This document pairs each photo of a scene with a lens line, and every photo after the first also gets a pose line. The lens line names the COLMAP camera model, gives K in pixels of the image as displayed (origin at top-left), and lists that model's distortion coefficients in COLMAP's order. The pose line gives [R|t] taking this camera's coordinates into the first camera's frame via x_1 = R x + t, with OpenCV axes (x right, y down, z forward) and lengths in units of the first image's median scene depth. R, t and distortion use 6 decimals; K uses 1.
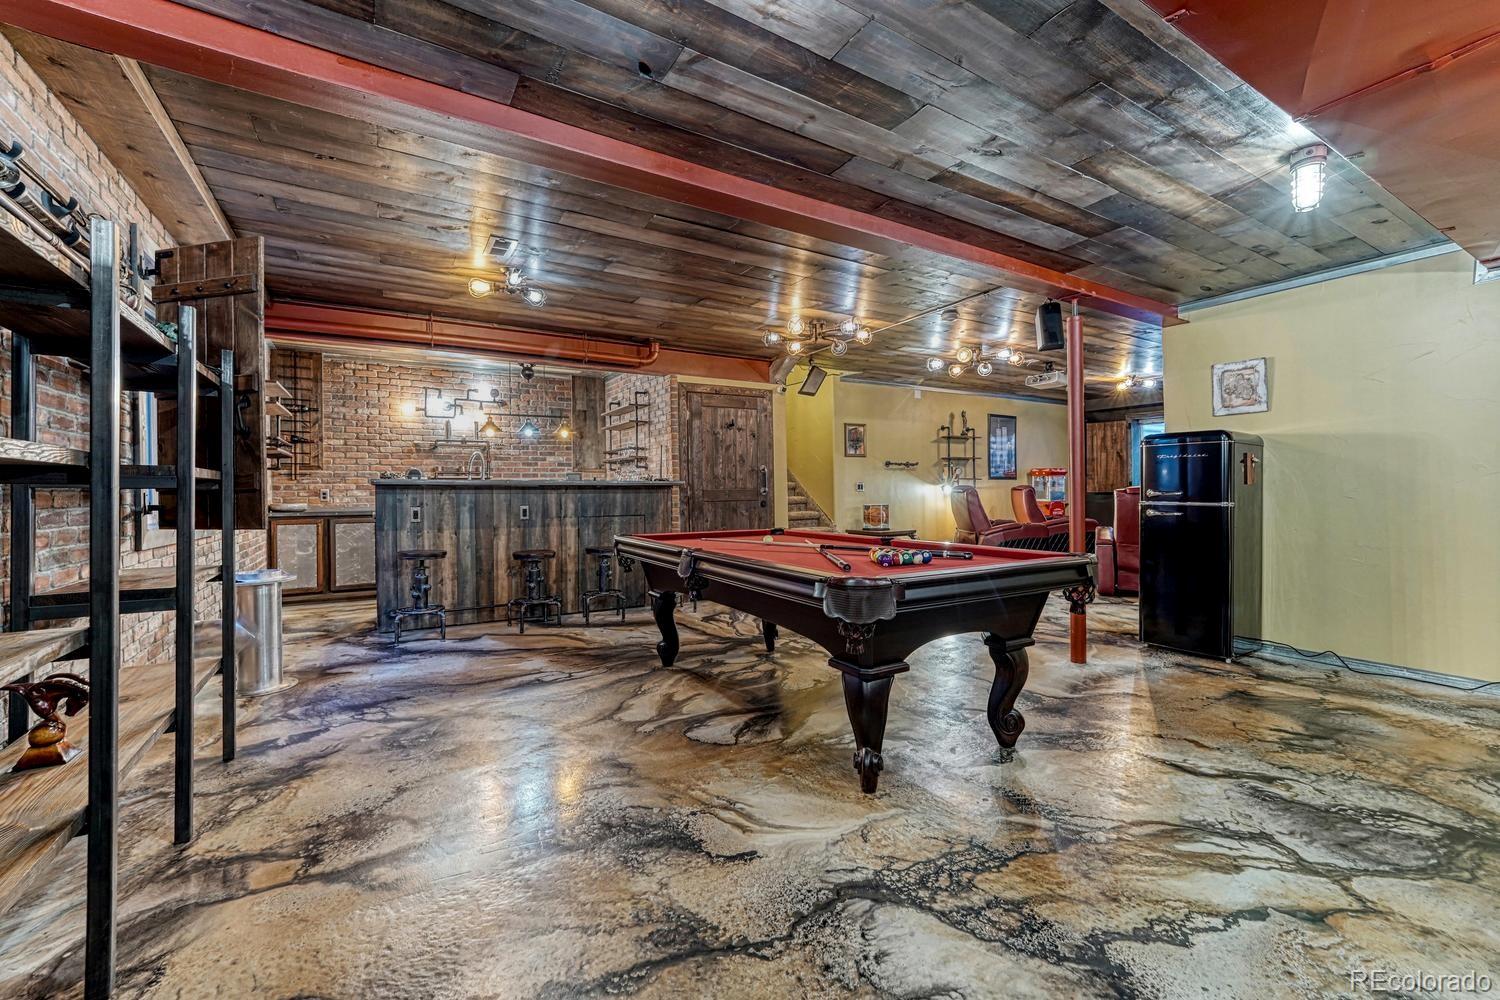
lens RADIAL K [[614.0, 0, 757.6], [0, 614.0, 493.2], [0, 0, 1]] dist [-0.014935, 0.004825]
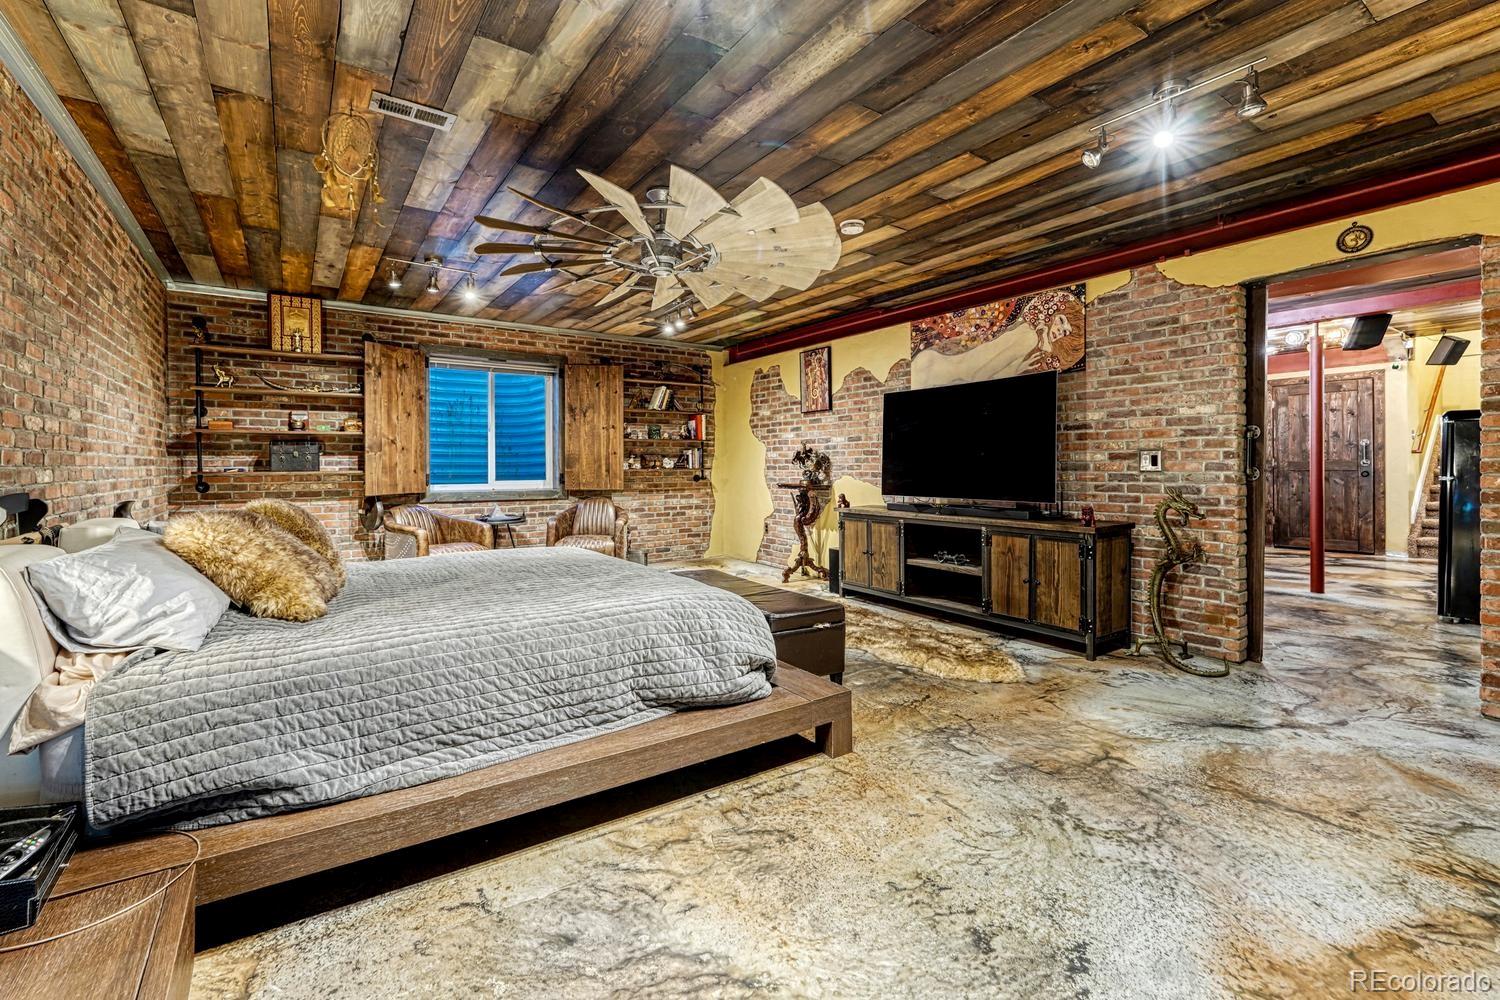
lens RADIAL K [[646.3, 0, 725.0], [0, 646.3, 466.4], [0, 0, 1]] dist [-0.003734, -0.000211]
pose [[0.044323, 0.010377, -0.998963, 2.456182], [0.002500, 0.999942, 0.010498, -0.024218], [0.999014, -0.002963, 0.044295, -0.481807]]
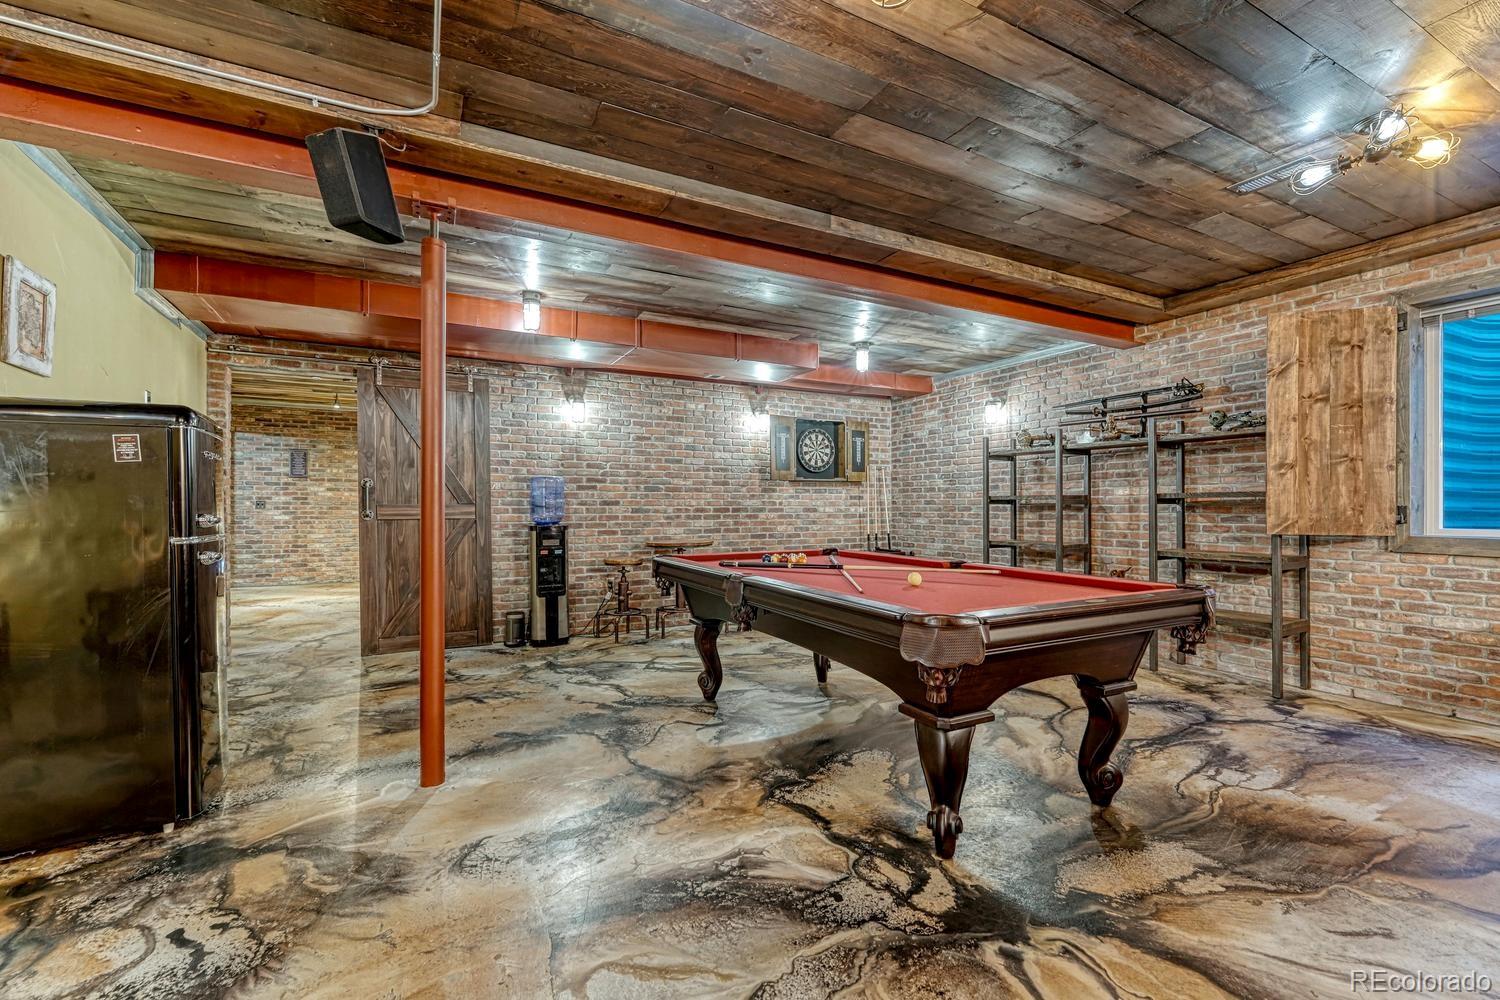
lens RADIAL K [[646.3, 0, 762.9], [0, 646.3, 503.5], [0, 0, 1]] dist [-0.003734, -0.000211]
pose [[-0.998156, 0.009357, 0.059976, 0.179217], [0.009294, 0.999956, -0.001333, -0.012851], [-0.059985, -0.000773, -0.998199, 2.138737]]
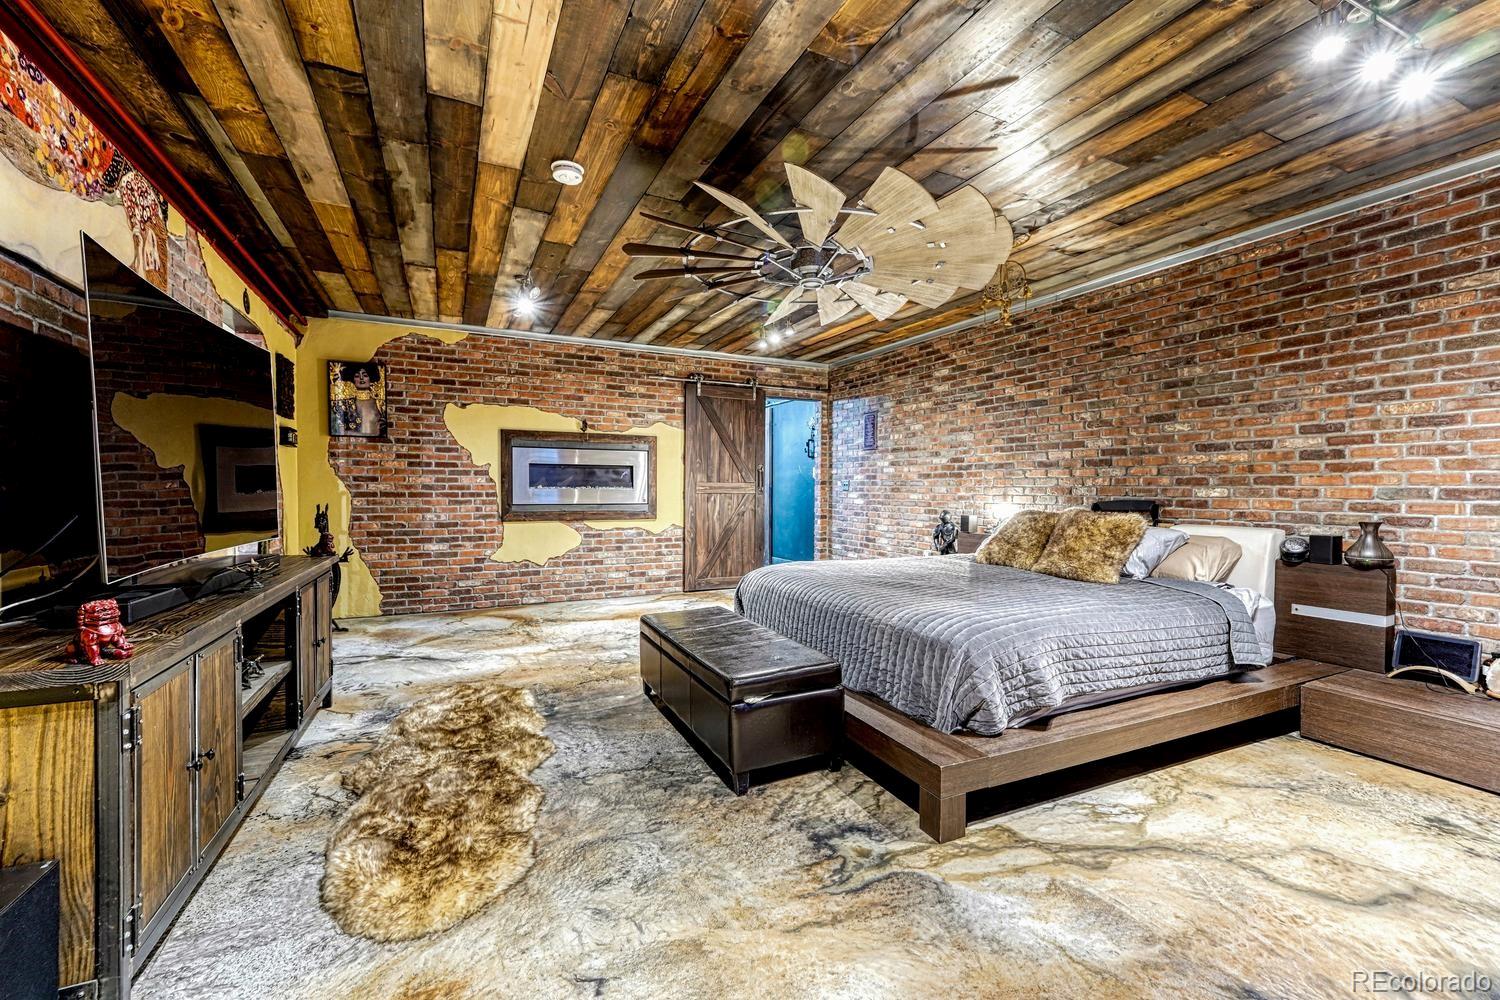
lens RADIAL K [[614.0, 0, 758.5], [0, 614.0, 498.7], [0, 0, 1]] dist [-0.014935, 0.004825]
pose [[0.086142, -0.006799, 0.996260, 0.322800], [-0.003127, 0.999970, 0.007094, 0.001749], [-0.996278, -0.003726, 0.086118, -0.540098]]
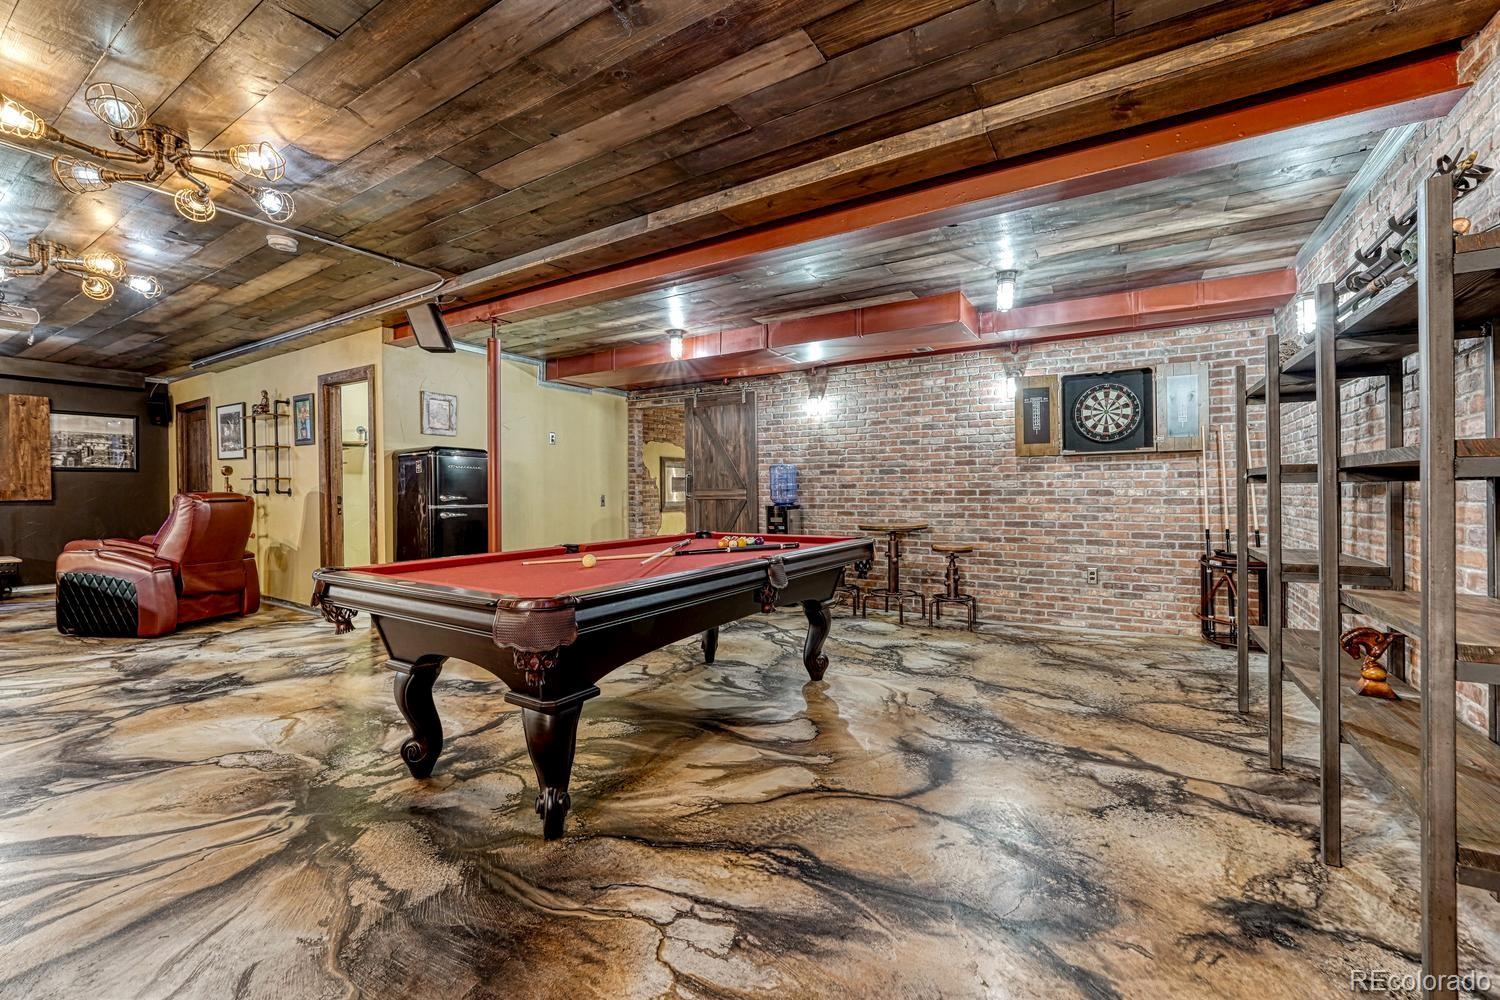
lens RADIAL K [[614.0, 0, 748.9], [0, 614.0, 494.2], [0, 0, 1]] dist [-0.014935, 0.004825]
pose [[-0.447068, 0.004621, 0.894488, -0.881775], [0.013075, 0.999914, 0.001369, -0.002281], [-0.894405, 0.012307, -0.447089, 1.408340]]
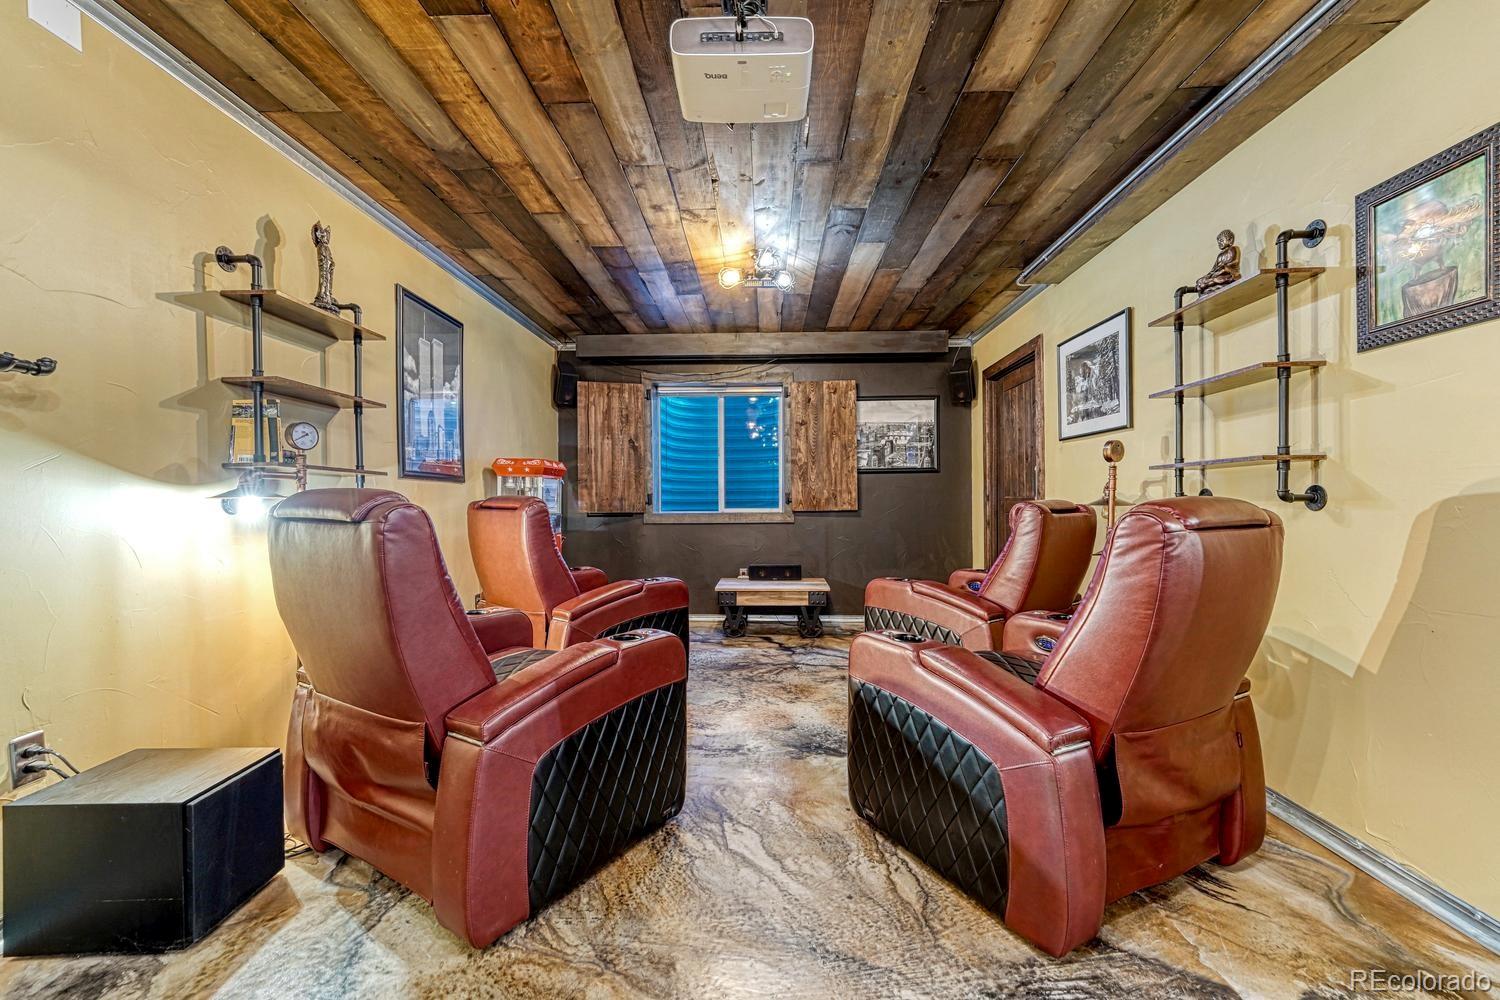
lens RADIAL K [[614.0, 0, 741.5], [0, 614.0, 510.2], [0, 0, 1]] dist [-0.014935, 0.004825]
pose [[0.558341, -0.001795, 0.829609, 0.620074], [0.002736, 0.999996, 0.000322, -0.014118], [-0.829607, 0.002090, 0.558344, 1.998988]]
